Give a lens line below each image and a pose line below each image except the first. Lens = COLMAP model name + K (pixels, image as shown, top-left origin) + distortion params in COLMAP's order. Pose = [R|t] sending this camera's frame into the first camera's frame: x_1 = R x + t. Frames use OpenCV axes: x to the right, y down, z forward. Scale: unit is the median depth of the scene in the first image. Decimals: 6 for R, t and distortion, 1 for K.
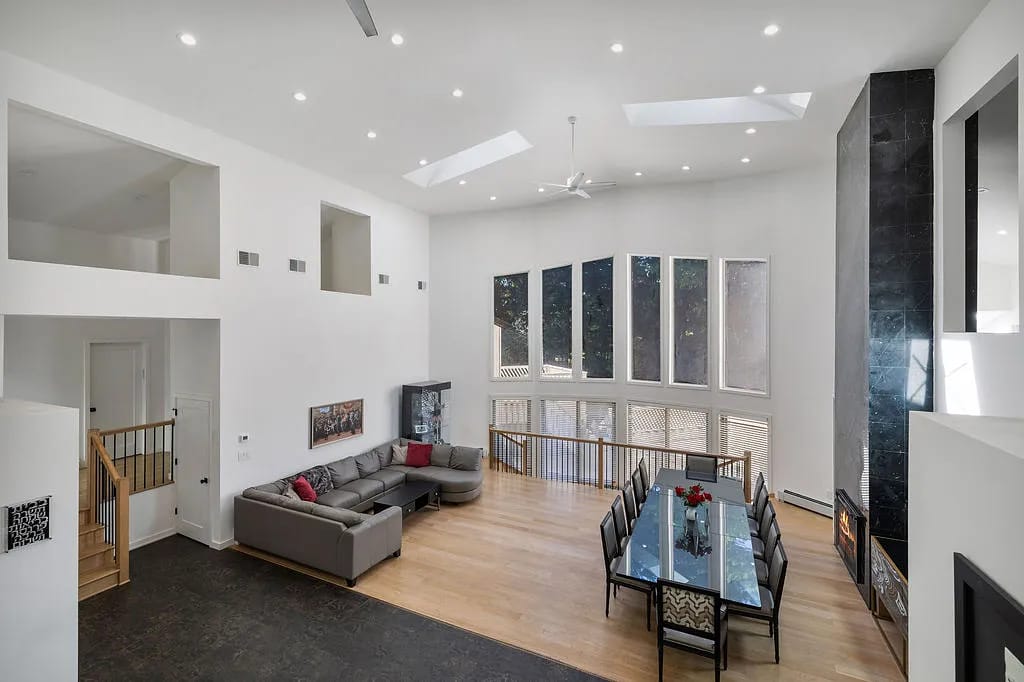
lens RADIAL K [[431.0, 0, 510.7], [0, 431.0, 335.3], [0, 0, 1]] dist [0.002299, 0.000181]
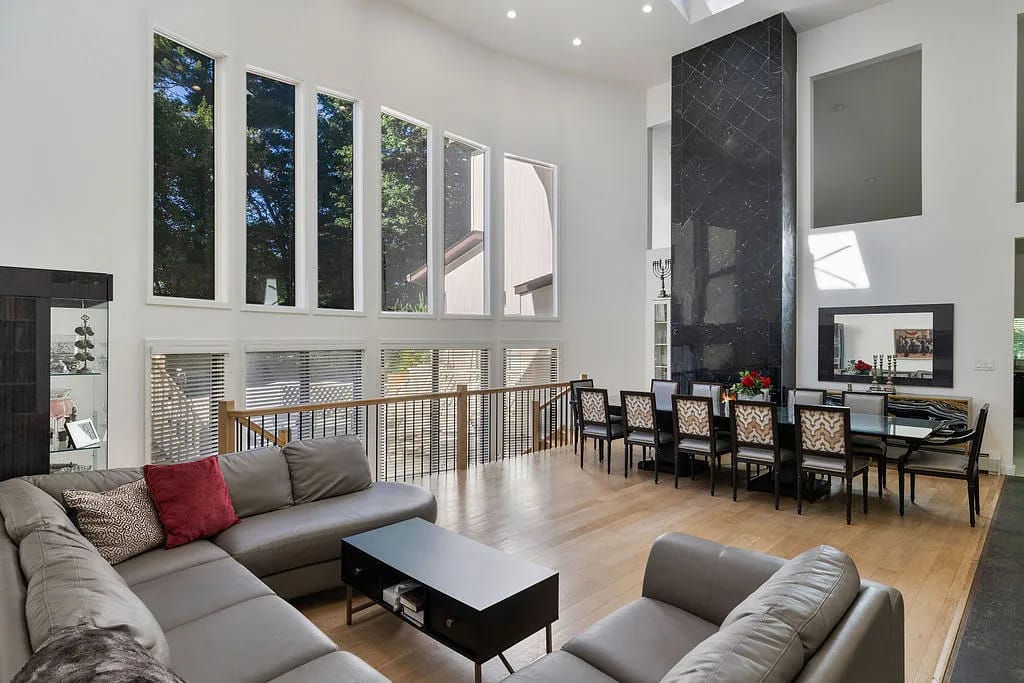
lens RADIAL K [[546.3, 0, 515.8], [0, 546.3, 339.7], [0, 0, 1]] dist [-0.002882, -0.000763]
pose [[0.321831, -0.003267, 0.946791, -0.543426], [0.004885, 0.999986, 0.001790, 0.194140], [-0.946784, 0.004049, 0.321843, 0.763487]]
